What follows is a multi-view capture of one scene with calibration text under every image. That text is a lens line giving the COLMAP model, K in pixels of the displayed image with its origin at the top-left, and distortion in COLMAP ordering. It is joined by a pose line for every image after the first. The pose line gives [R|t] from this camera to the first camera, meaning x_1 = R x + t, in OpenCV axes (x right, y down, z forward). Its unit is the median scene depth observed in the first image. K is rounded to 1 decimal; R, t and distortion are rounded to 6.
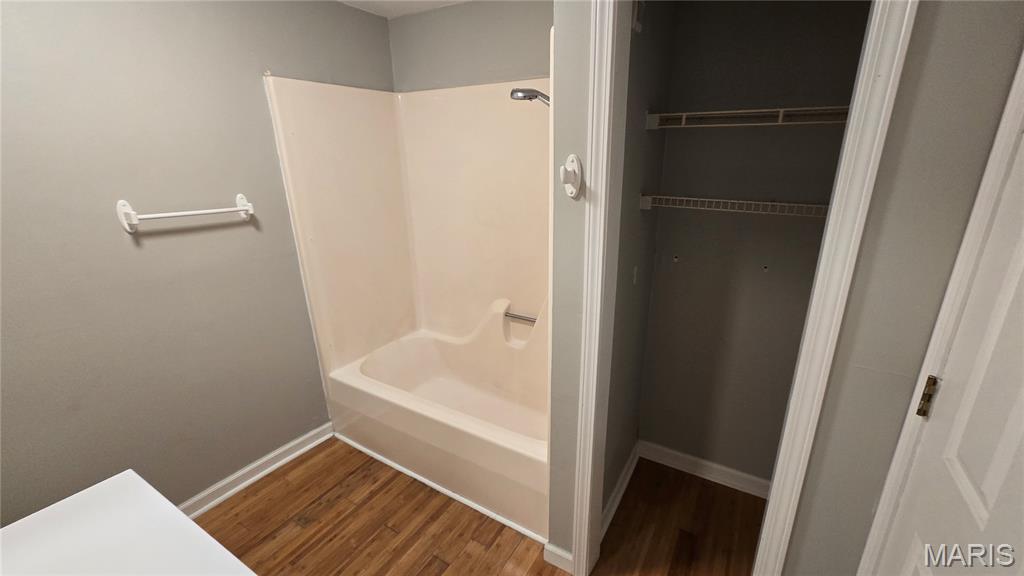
lens RADIAL K [[419.2, 0, 513.9], [0, 419.2, 294.9], [0, 0, 1]] dist [0.003139, 0.000860]
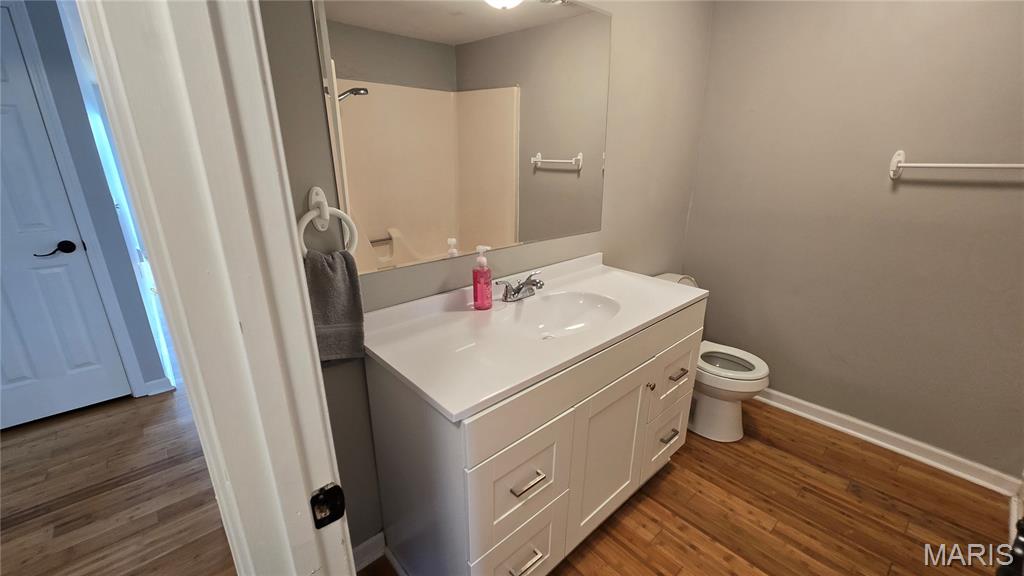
lens RADIAL K [[419.2, 0, 517.7], [0, 419.2, 289.7], [0, 0, 1]] dist [0.003139, 0.000860]
pose [[-0.297112, 0.294803, -0.908193, 0.479551], [-0.278607, 0.882989, 0.377768, -0.019785], [0.913292, 0.365269, -0.180213, 0.297453]]
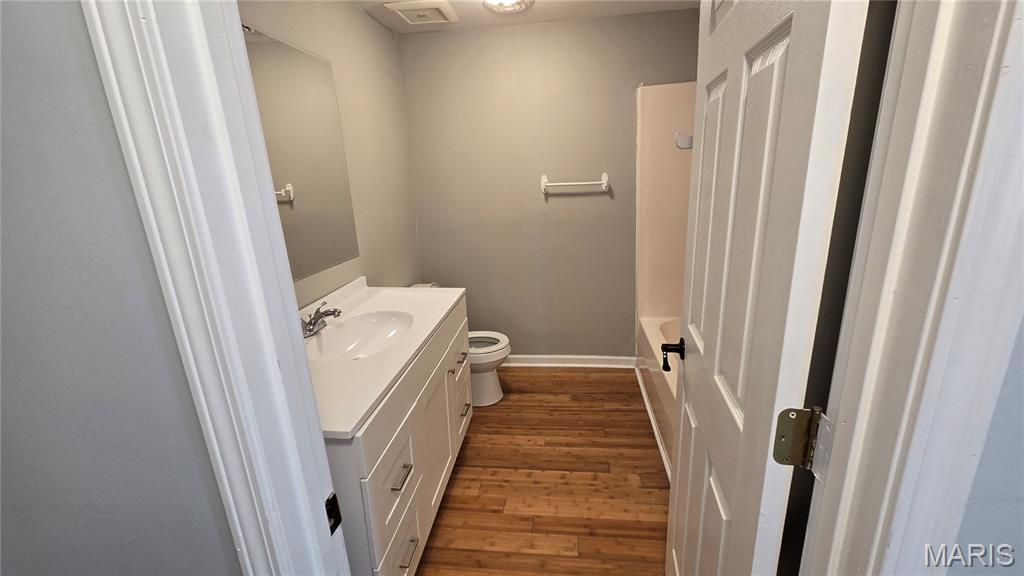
lens RADIAL K [[419.2, 0, 517.3], [0, 419.2, 296.1], [0, 0, 1]] dist [0.003139, 0.000860]
pose [[0.408036, 0.247459, -0.878790, 0.615194], [-0.235806, 0.958470, 0.160408, 0.011945], [0.881988, 0.141772, 0.449442, 0.120585]]
